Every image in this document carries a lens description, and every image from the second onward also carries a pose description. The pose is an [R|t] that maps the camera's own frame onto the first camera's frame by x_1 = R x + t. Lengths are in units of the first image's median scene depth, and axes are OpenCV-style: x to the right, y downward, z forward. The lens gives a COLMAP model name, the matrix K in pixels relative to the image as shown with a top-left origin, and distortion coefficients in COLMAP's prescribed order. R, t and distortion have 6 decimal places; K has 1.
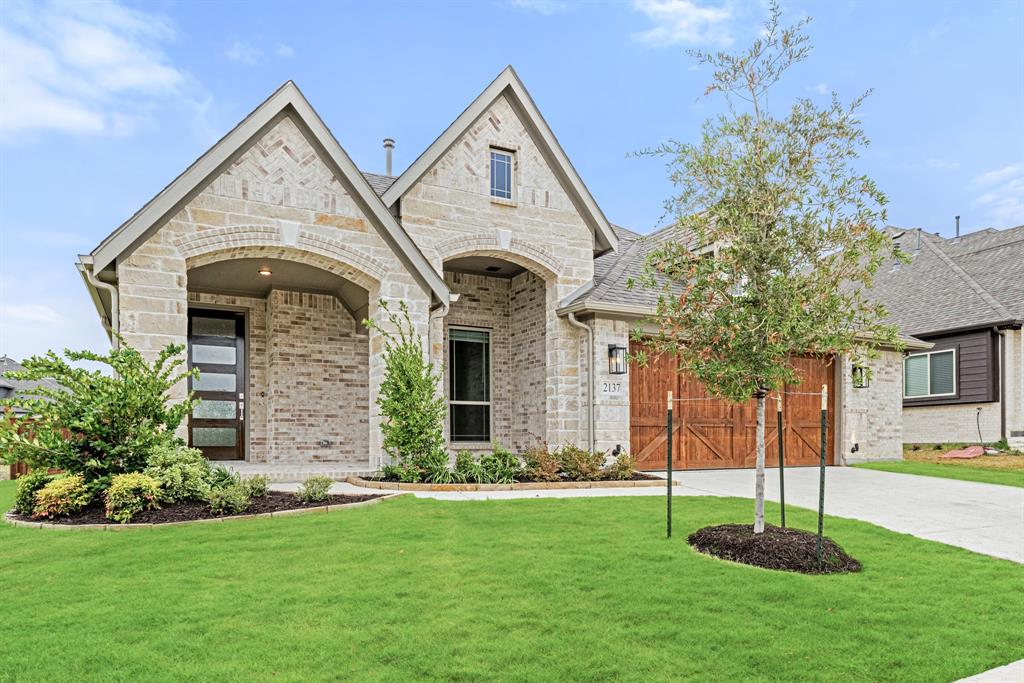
lens RADIAL K [[741.2, 0, 579.3], [0, 741.2, 428.4], [0, 0, 1]] dist [-0.001861, -0.003401]
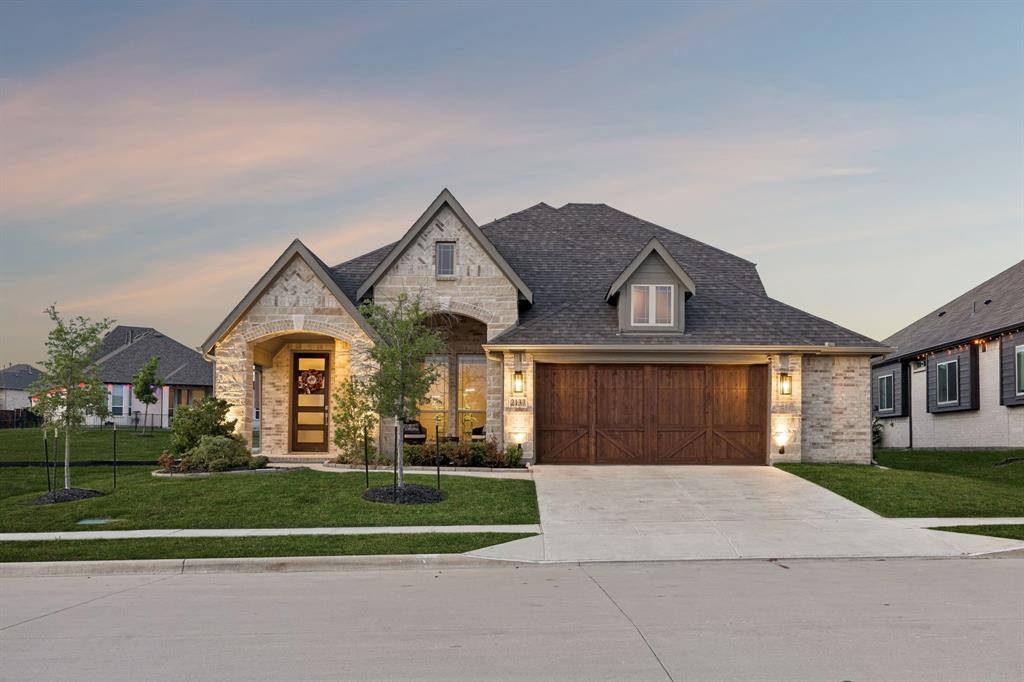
lens RADIAL K [[1112.5, 0, 530.1], [0, 1112.5, 335.2], [0, 0, 1]] dist [0.002071, 0.000000]
pose [[0.855324, -0.041200, -0.516452, 1.130277], [0.001716, 0.997053, -0.076698, -0.020762], [0.518090, 0.064715, 0.852874, -0.761451]]
